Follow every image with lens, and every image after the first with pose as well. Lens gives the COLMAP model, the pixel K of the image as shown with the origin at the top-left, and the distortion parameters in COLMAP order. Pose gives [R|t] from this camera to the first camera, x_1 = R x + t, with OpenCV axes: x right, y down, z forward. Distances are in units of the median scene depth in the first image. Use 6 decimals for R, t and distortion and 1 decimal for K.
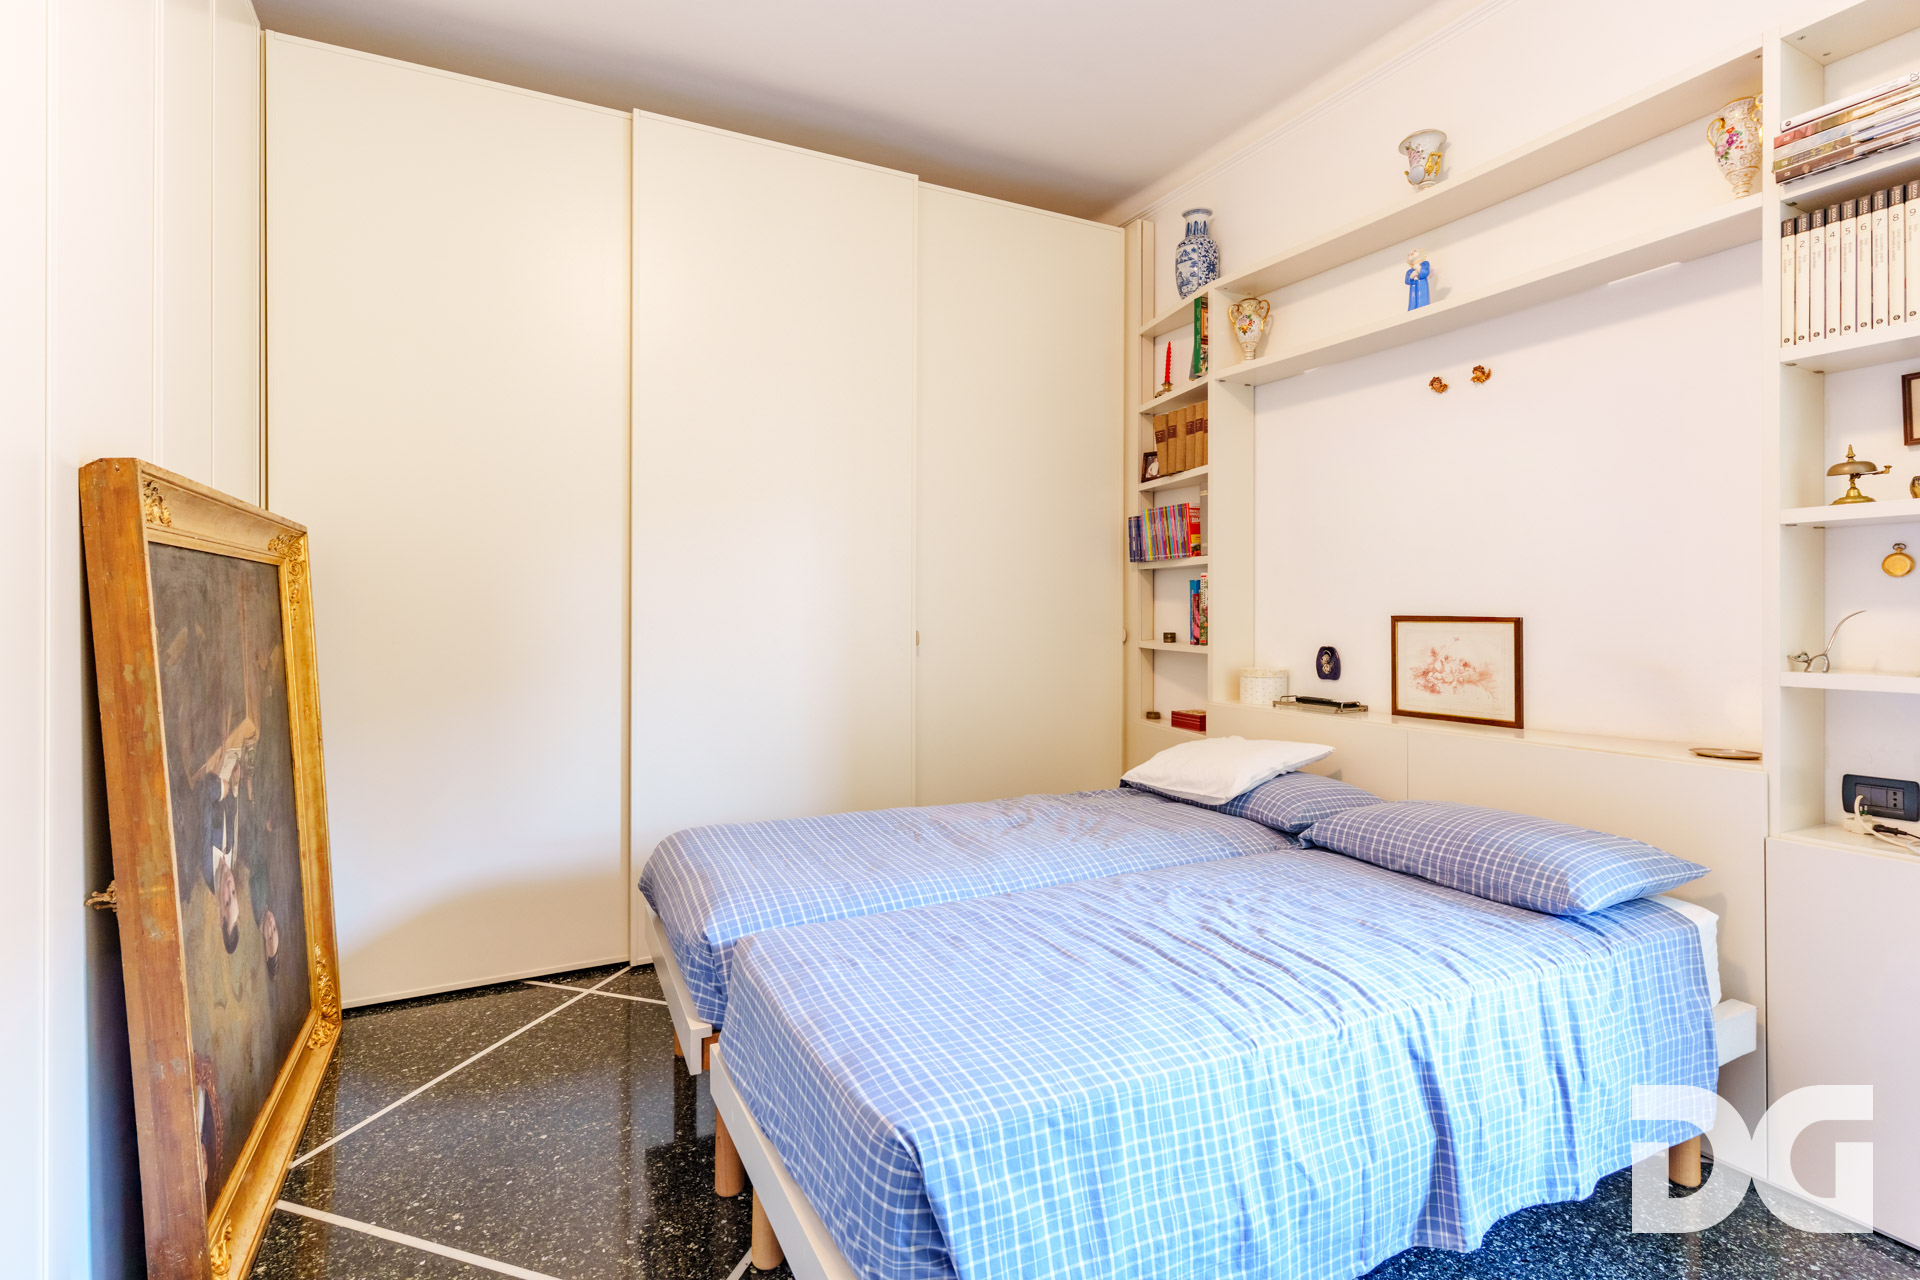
lens RADIAL K [[952.6, 0, 991.5], [0, 952.6, 608.3], [0, 0, 1]] dist [0.002649, 0.000191]
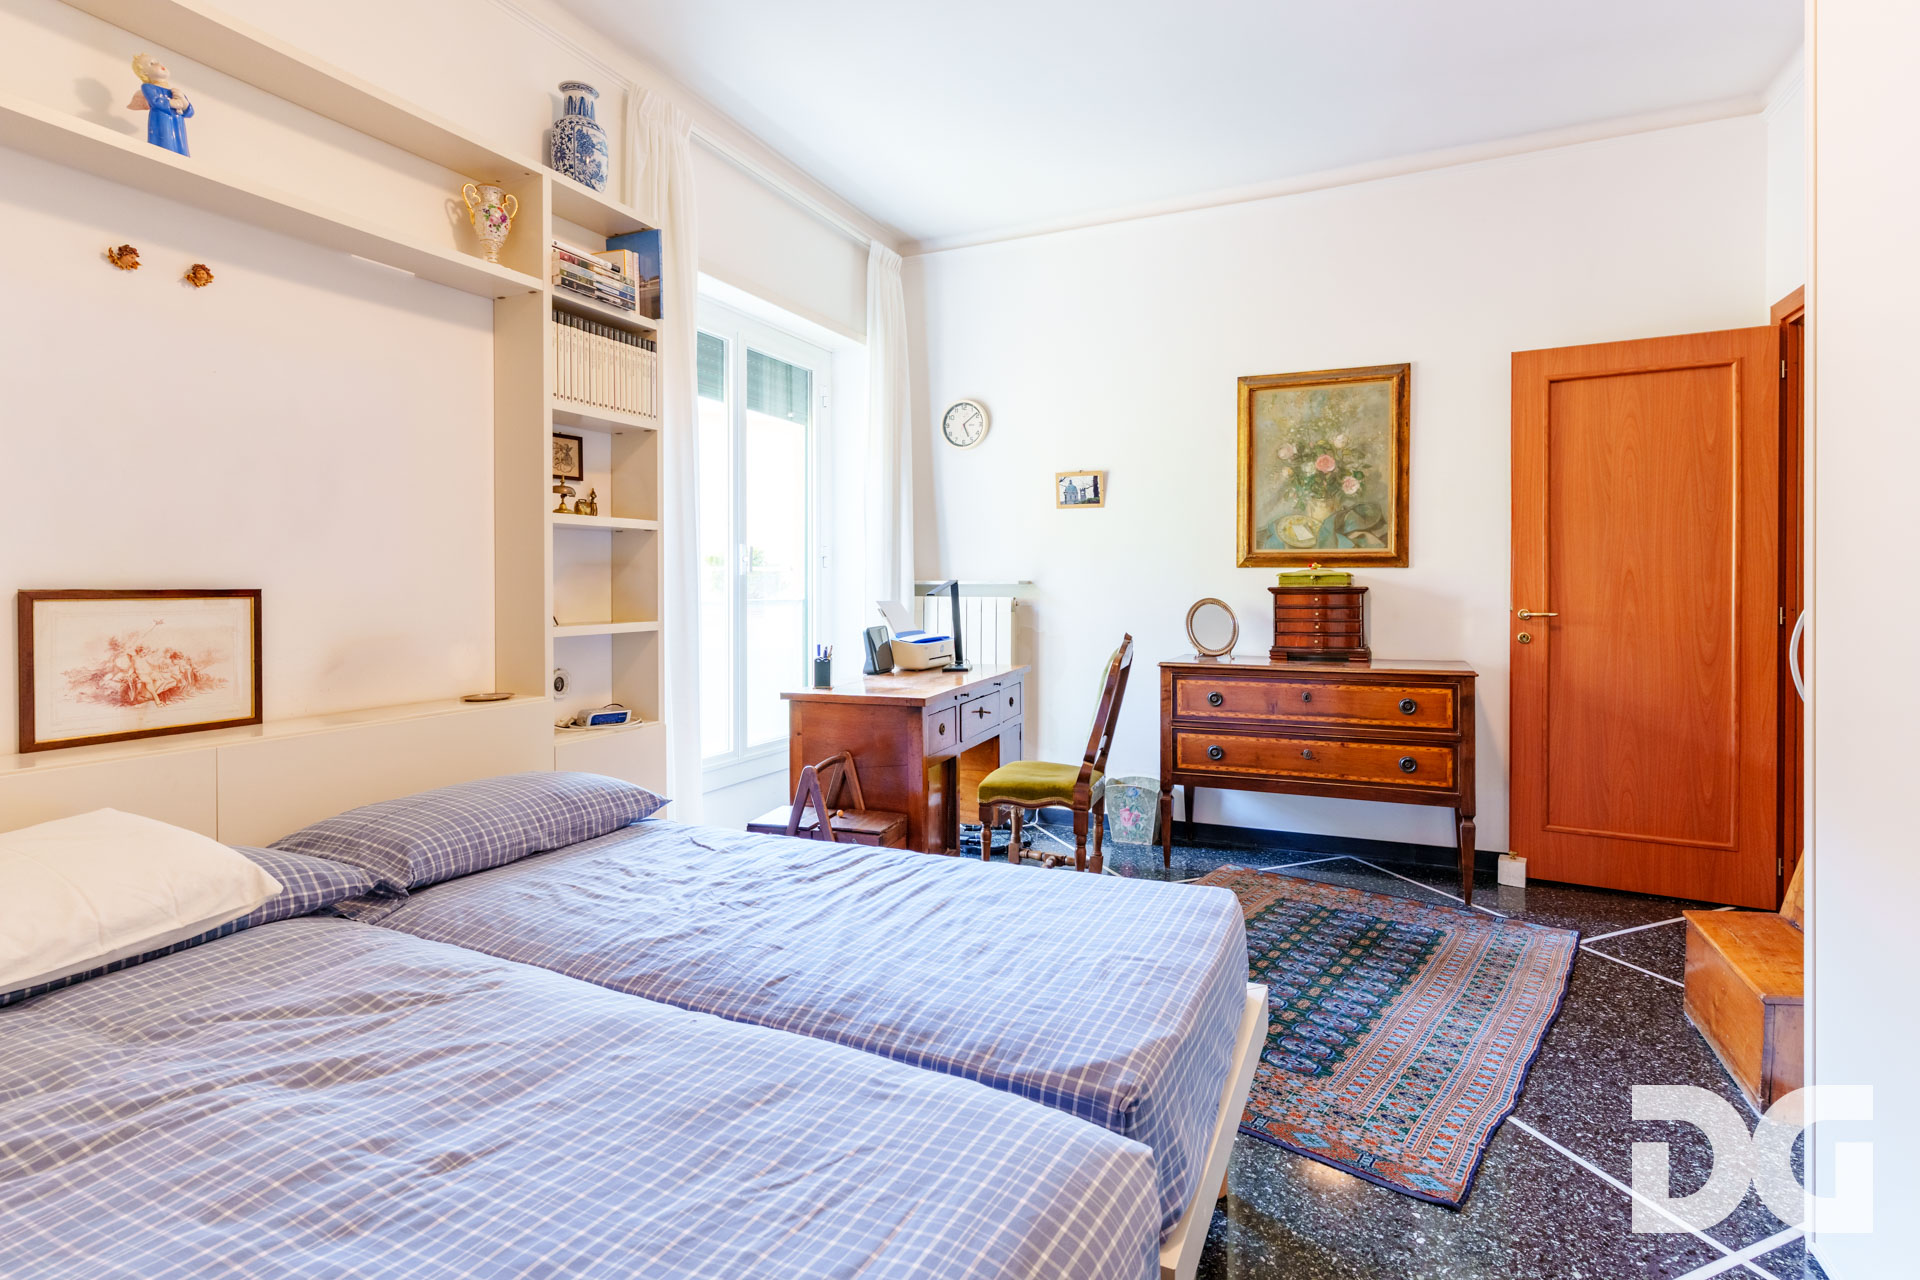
lens RADIAL K [[939.2, 0, 949.3], [0, 939.2, 577.6], [0, 0, 1]] dist [0.005896, 0.000306]
pose [[-0.600272, 0.010489, 0.799727, -0.442684], [0.000689, 0.999920, -0.012597, 0.007982], [-0.799795, -0.007010, -0.600232, 0.944229]]
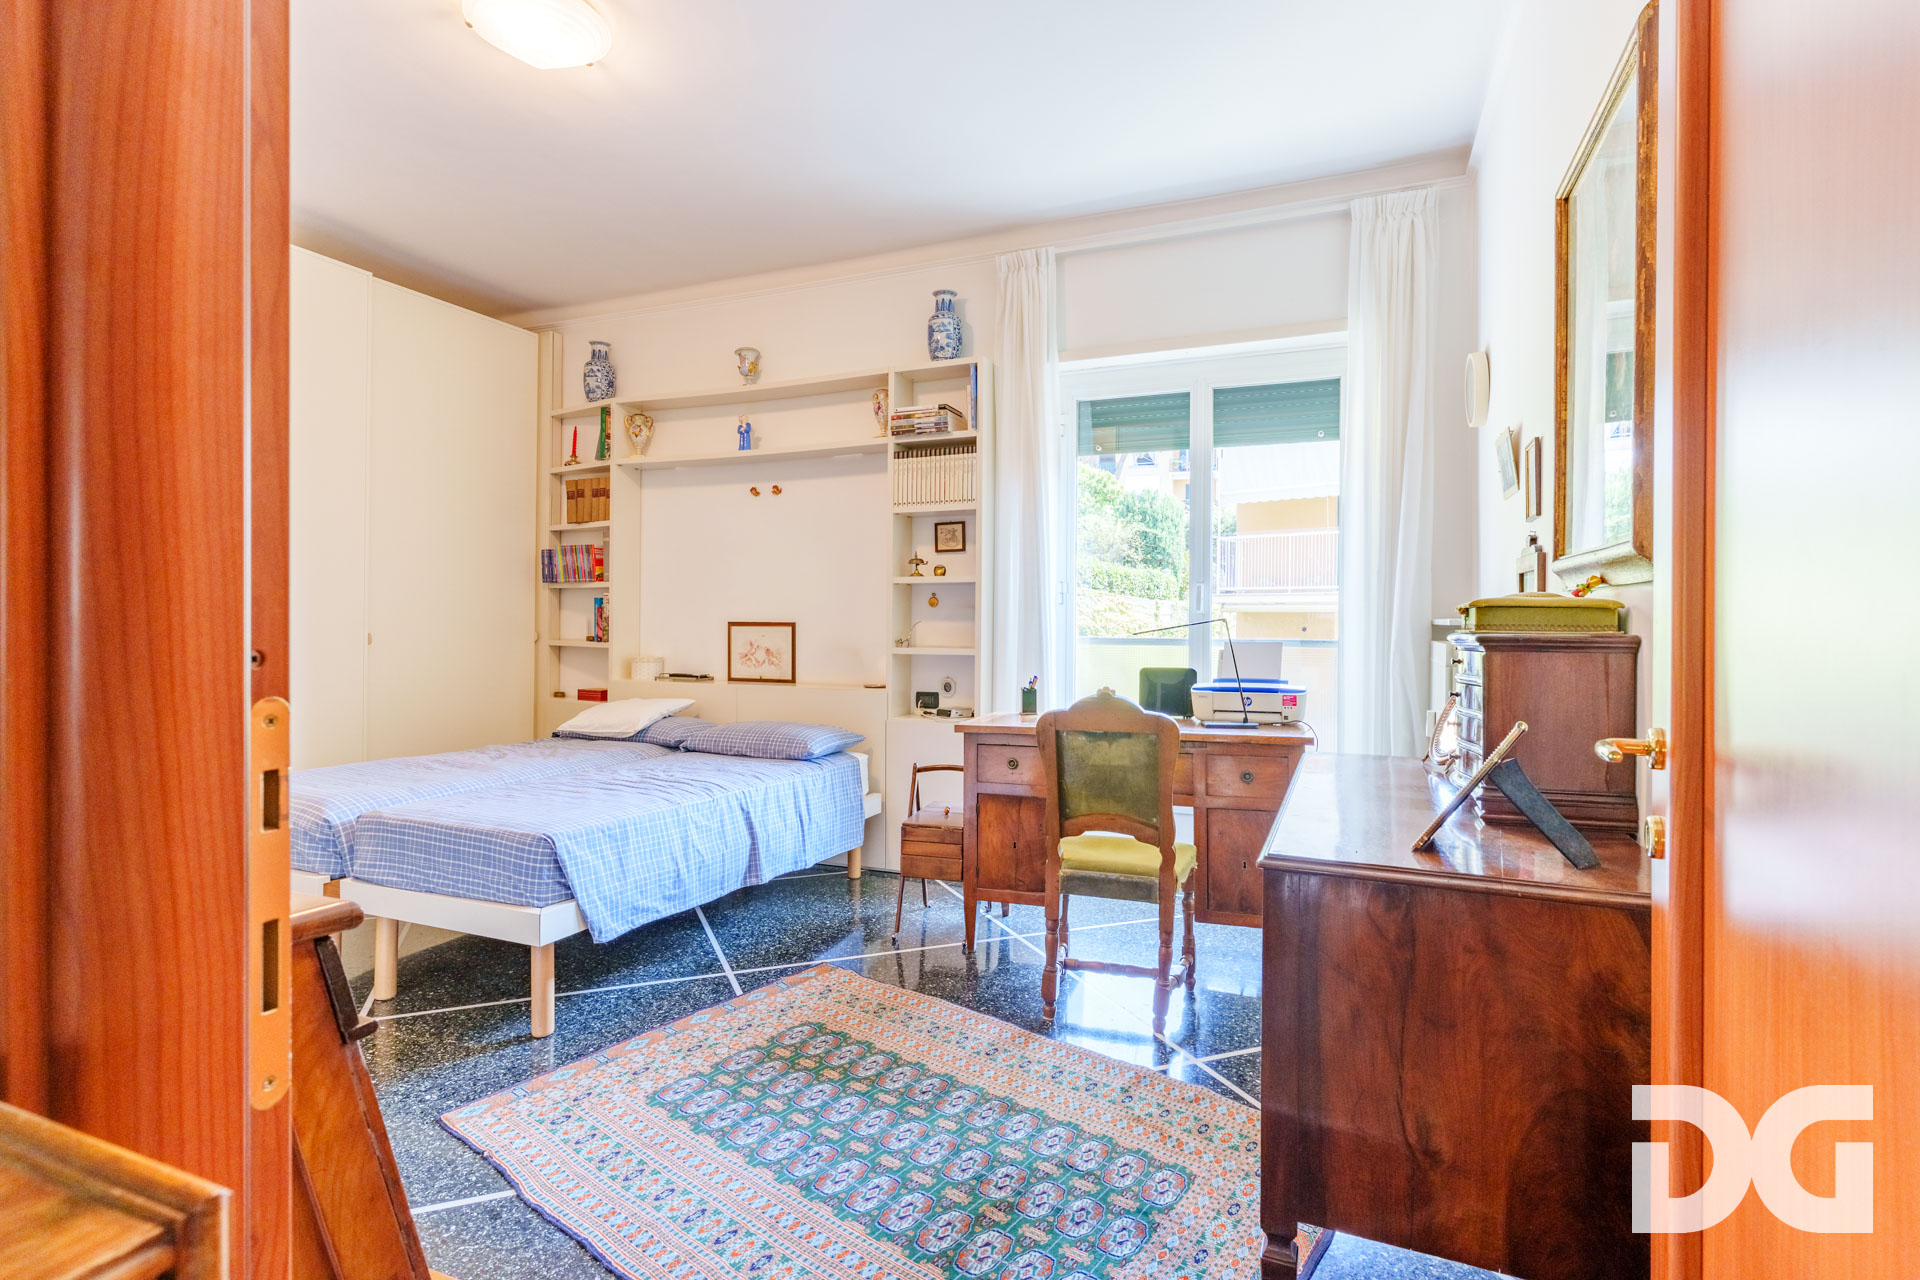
lens RADIAL K [[909.4, 0, 984.7], [0, 909.4, 619.9], [0, 0, 1]] dist [0.003706, 0.000241]
pose [[0.773022, 0.005510, 0.634356, -0.272210], [-0.008424, 0.999963, 0.001580, -0.003615], [-0.634324, -0.006565, 0.773040, -0.579702]]
